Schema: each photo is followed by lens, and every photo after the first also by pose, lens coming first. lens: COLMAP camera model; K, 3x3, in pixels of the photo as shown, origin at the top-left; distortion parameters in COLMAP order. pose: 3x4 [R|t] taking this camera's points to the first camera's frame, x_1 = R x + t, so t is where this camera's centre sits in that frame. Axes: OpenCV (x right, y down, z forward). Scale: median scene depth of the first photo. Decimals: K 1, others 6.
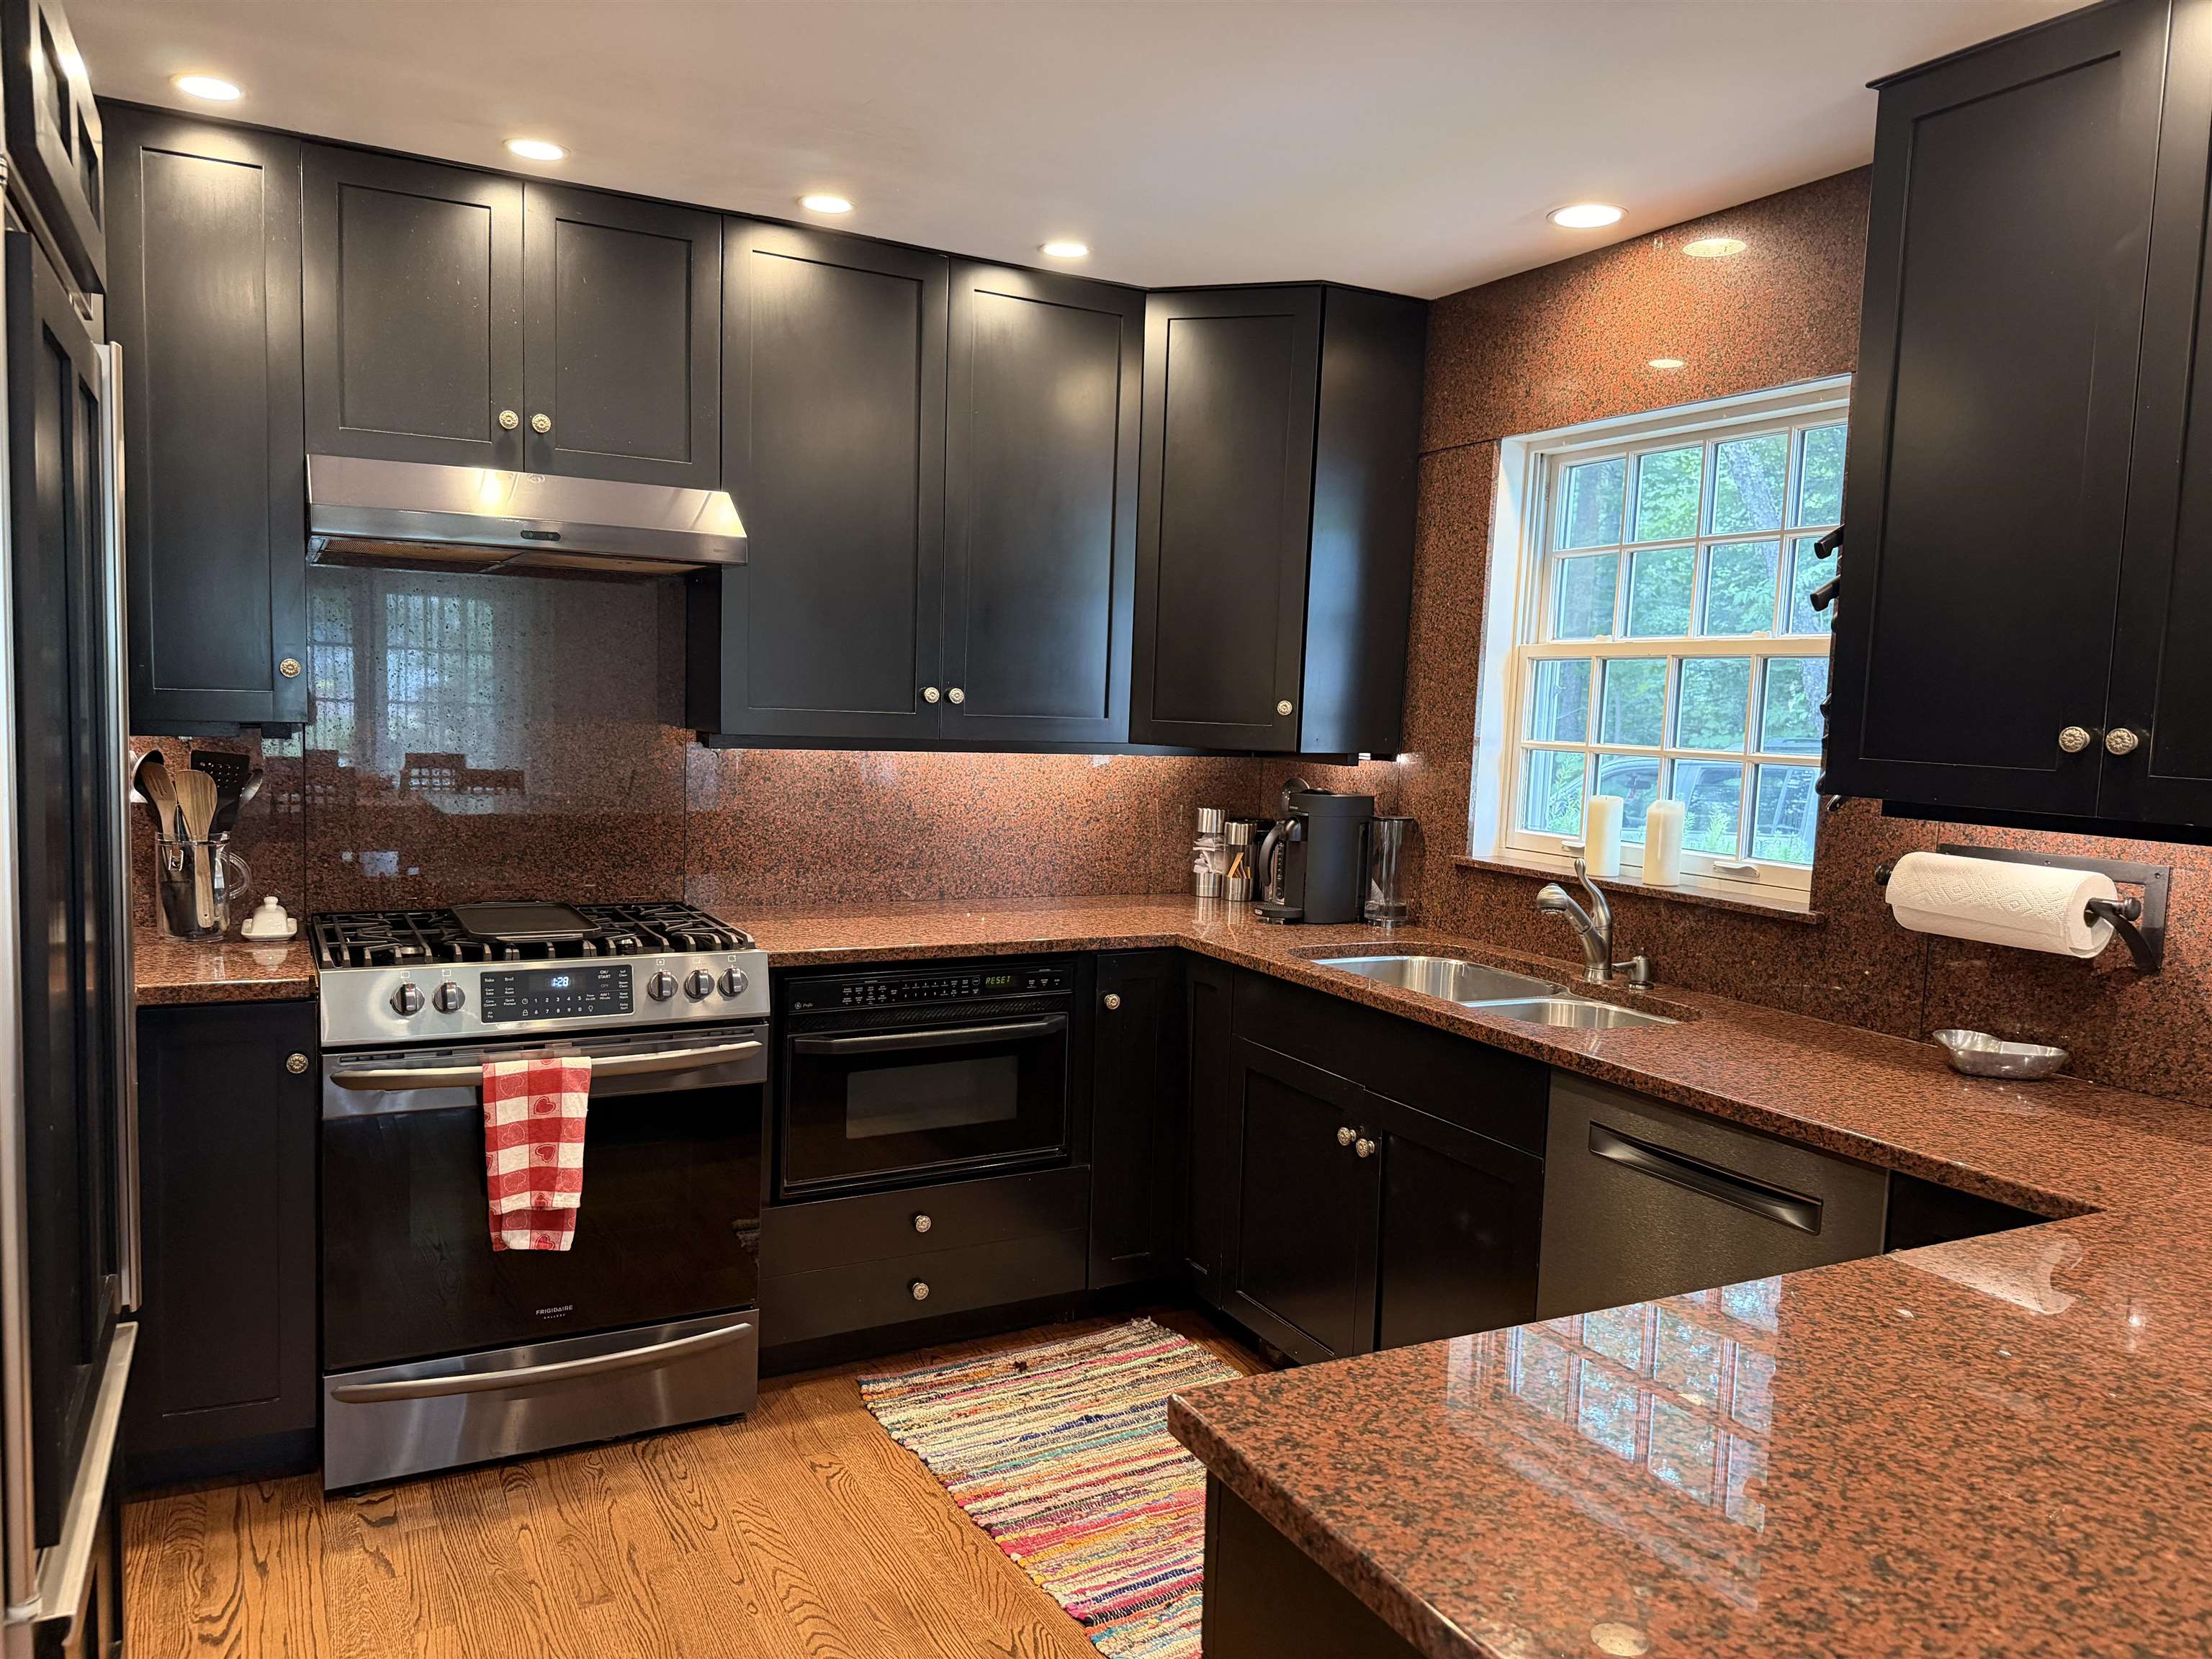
lens RADIAL K [[1546.7, 0, 1113.3], [0, 1546.7, 834.4], [0, 0, 1]] dist [0.181876, -0.384862]
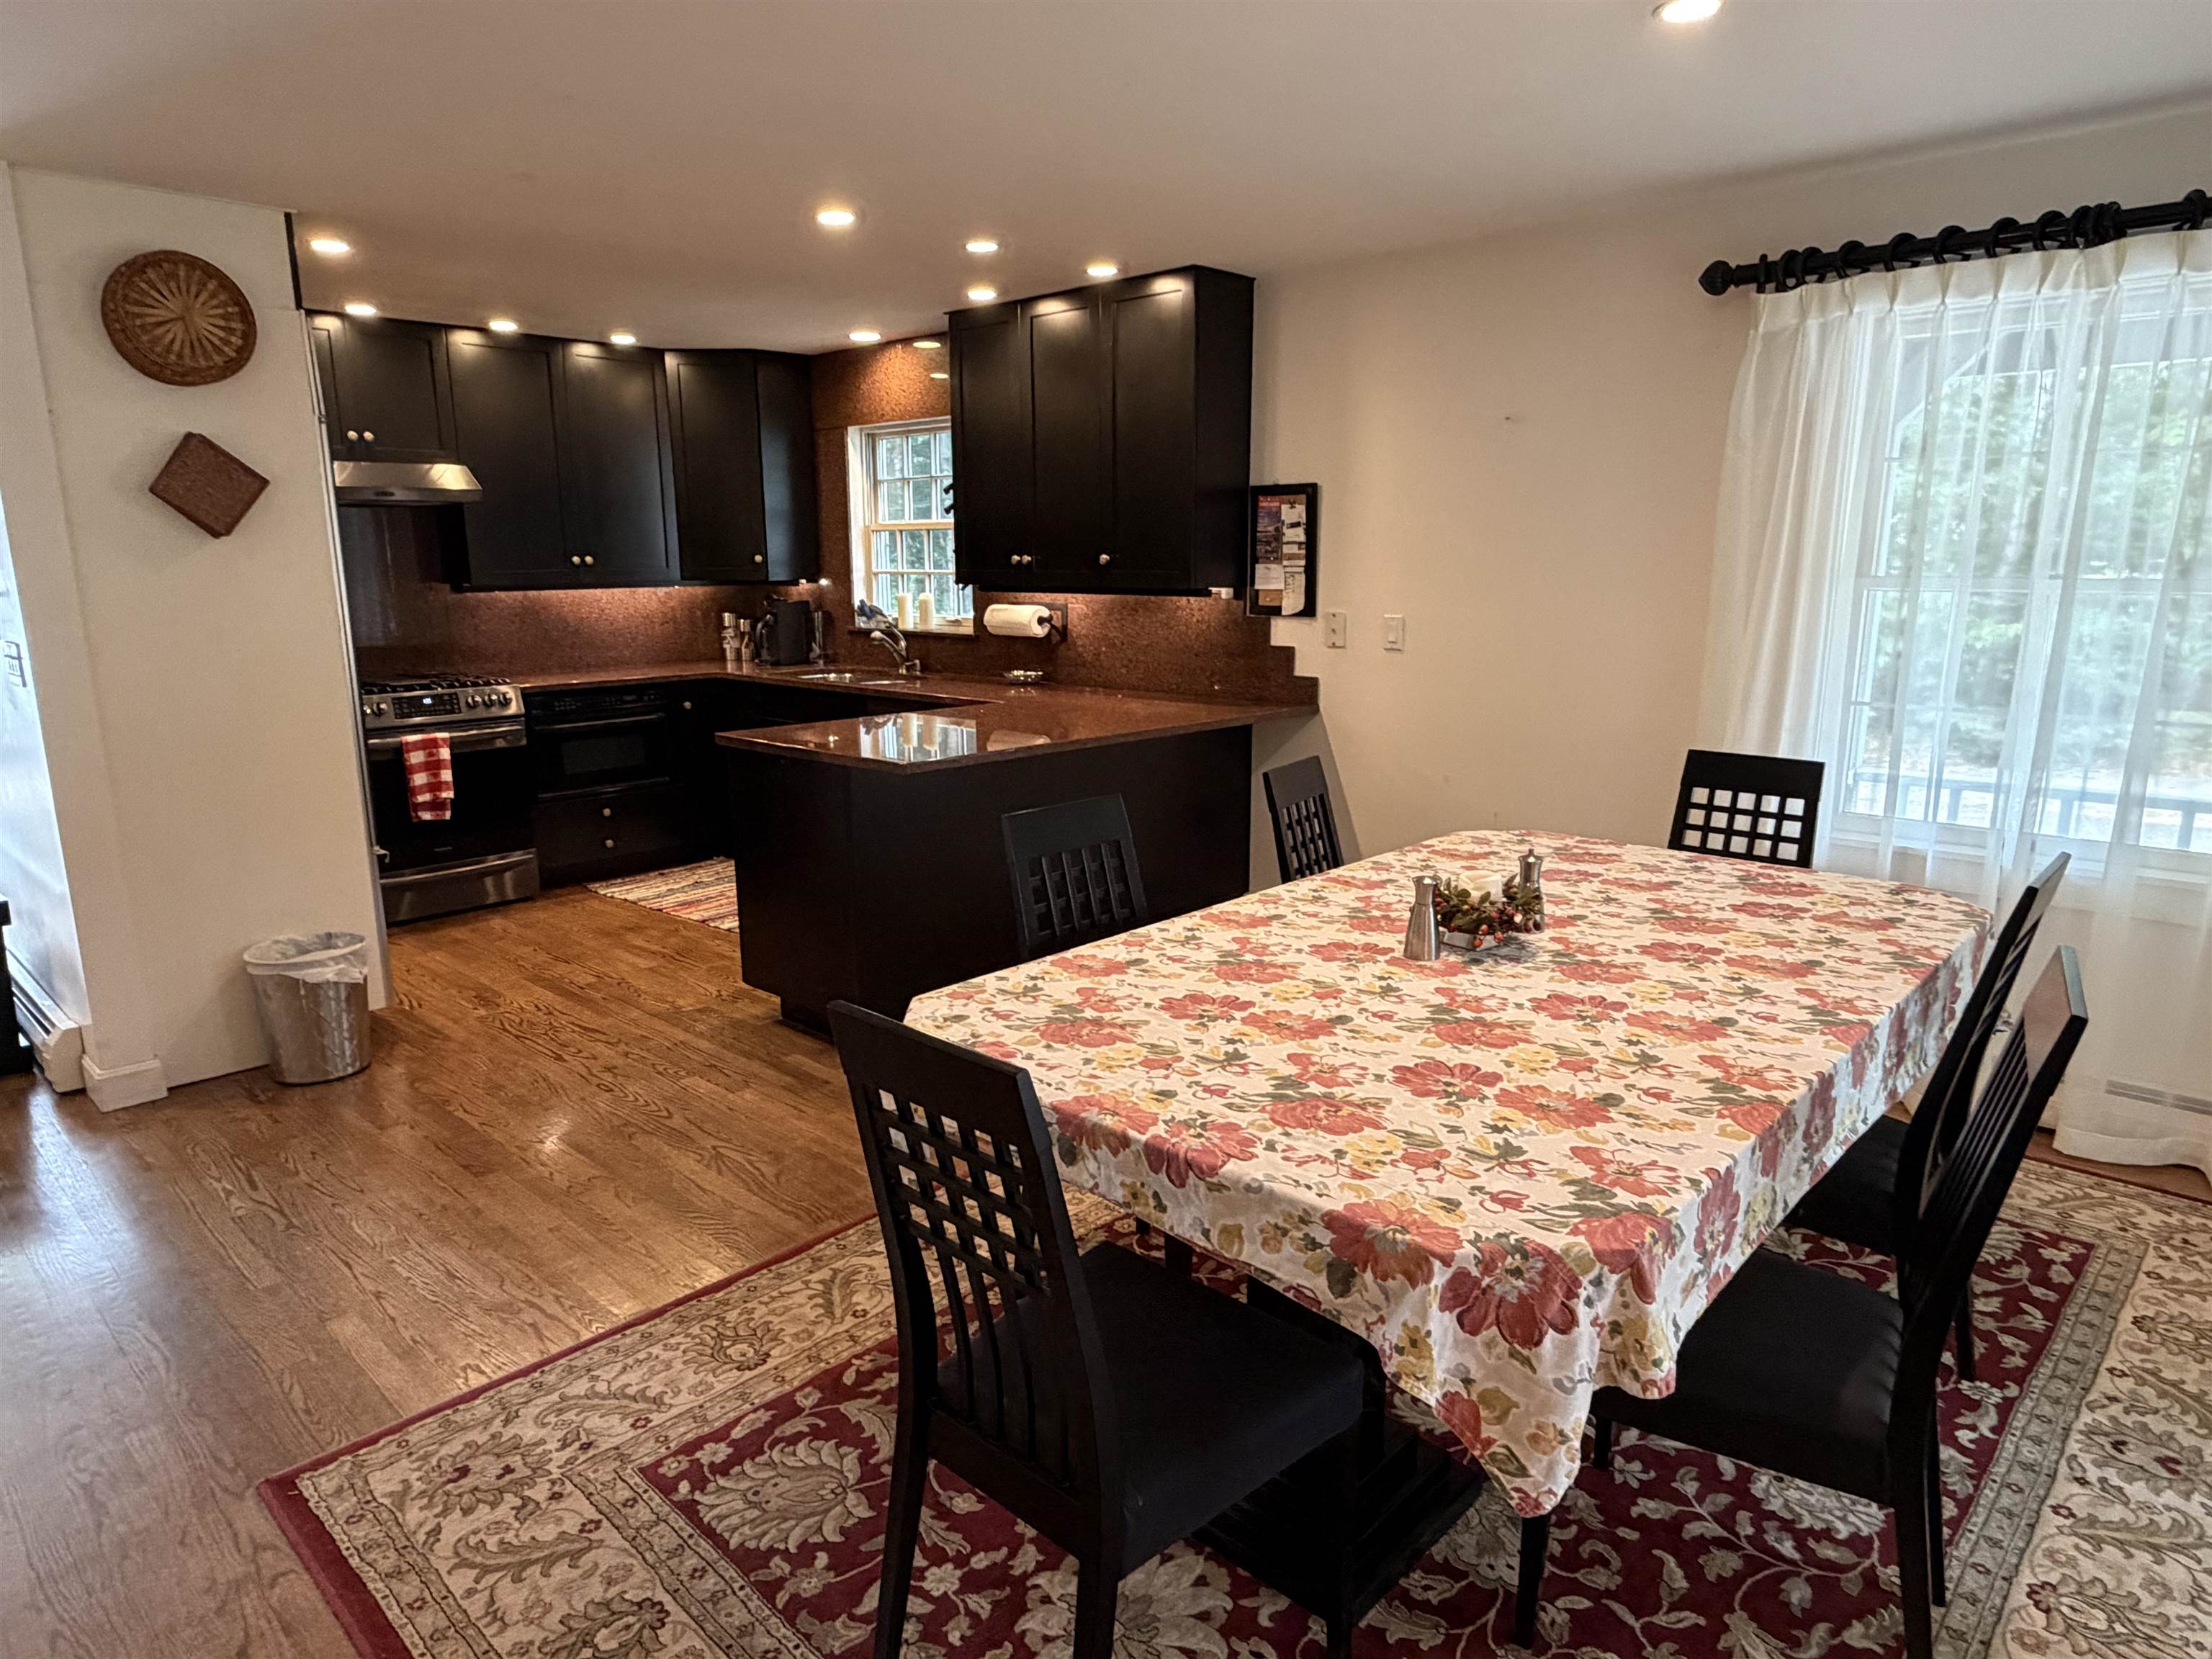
lens RADIAL K [[1339.7, 0, 1105.7], [0, 1339.7, 841.6], [0, 0, 1]] dist [-0.001993, -0.000031]
pose [[0.947848, -0.108537, 0.299674, -0.028046], [0.067811, 0.987378, 0.143130, 0.072513], [-0.311427, -0.115344, 0.943244, -0.943412]]
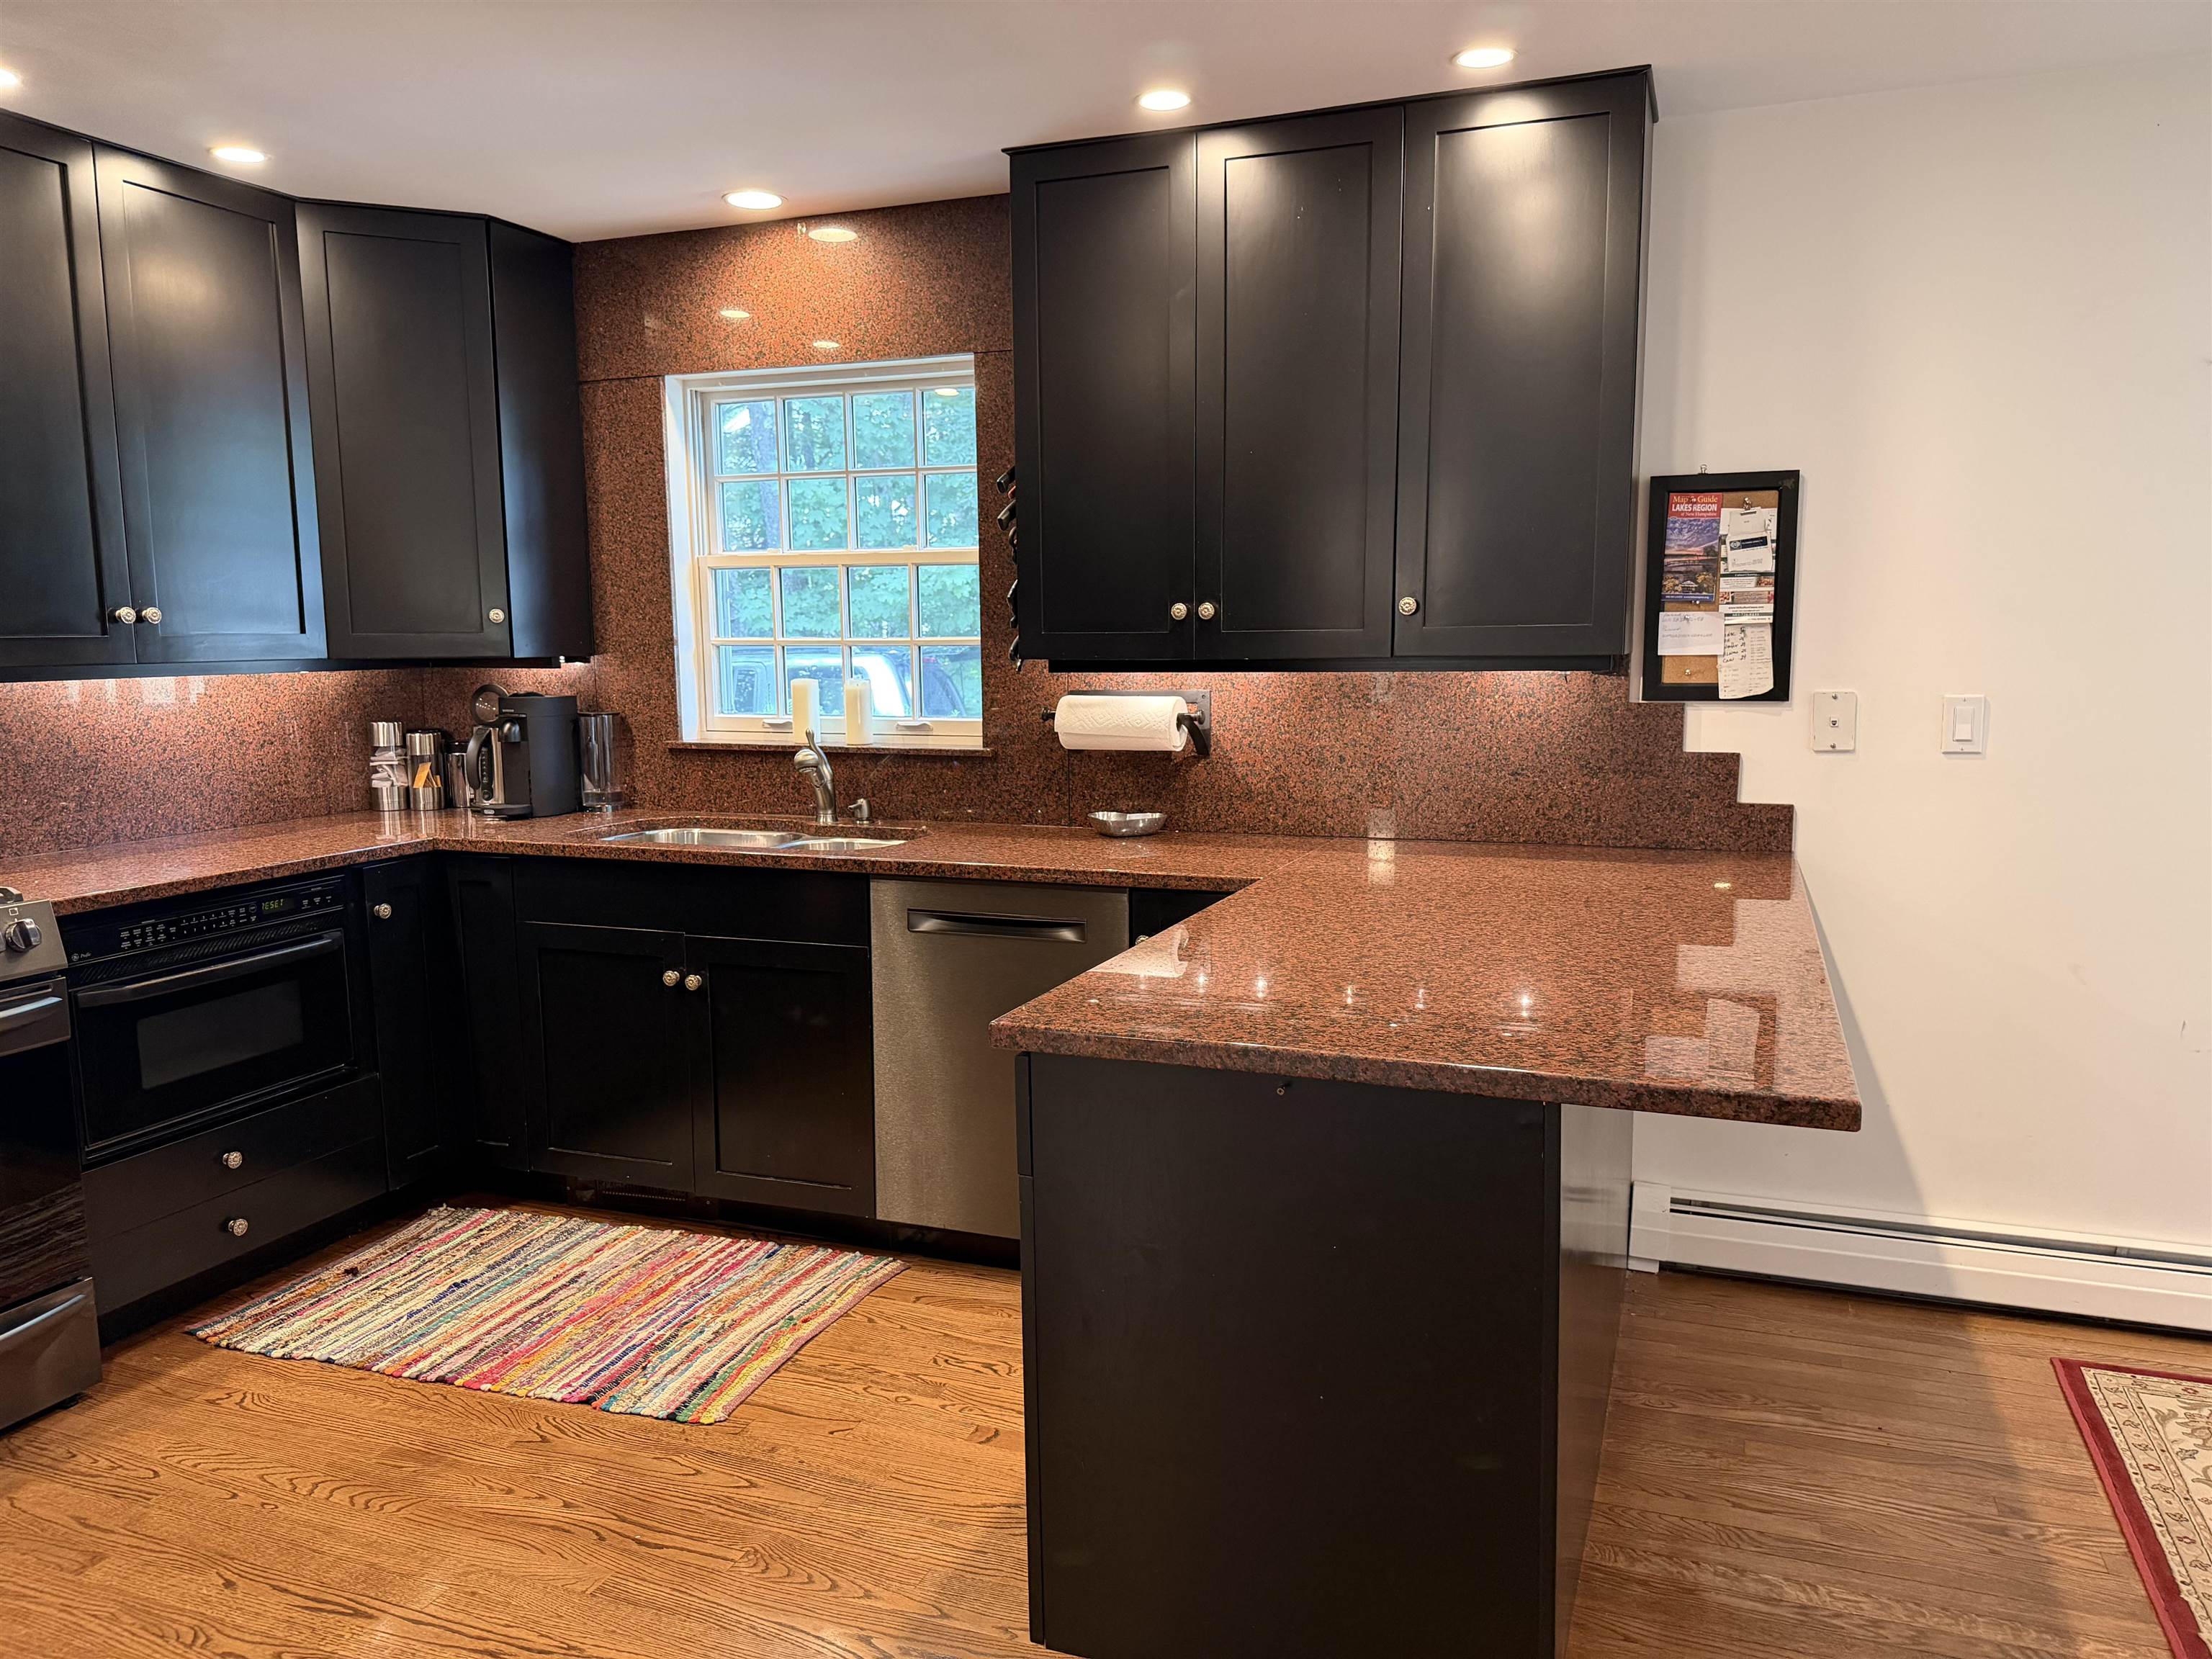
lens RADIAL K [[1559.0, 0, 1105.1], [0, 1559.0, 839.9], [0, 0, 1]] dist [0.107651, -0.153696]
pose [[0.758395, -0.129921, 0.638716, -0.315243], [0.093813, 0.991487, 0.090287, 0.012711], [-0.645009, -0.008553, 0.764127, -0.104455]]
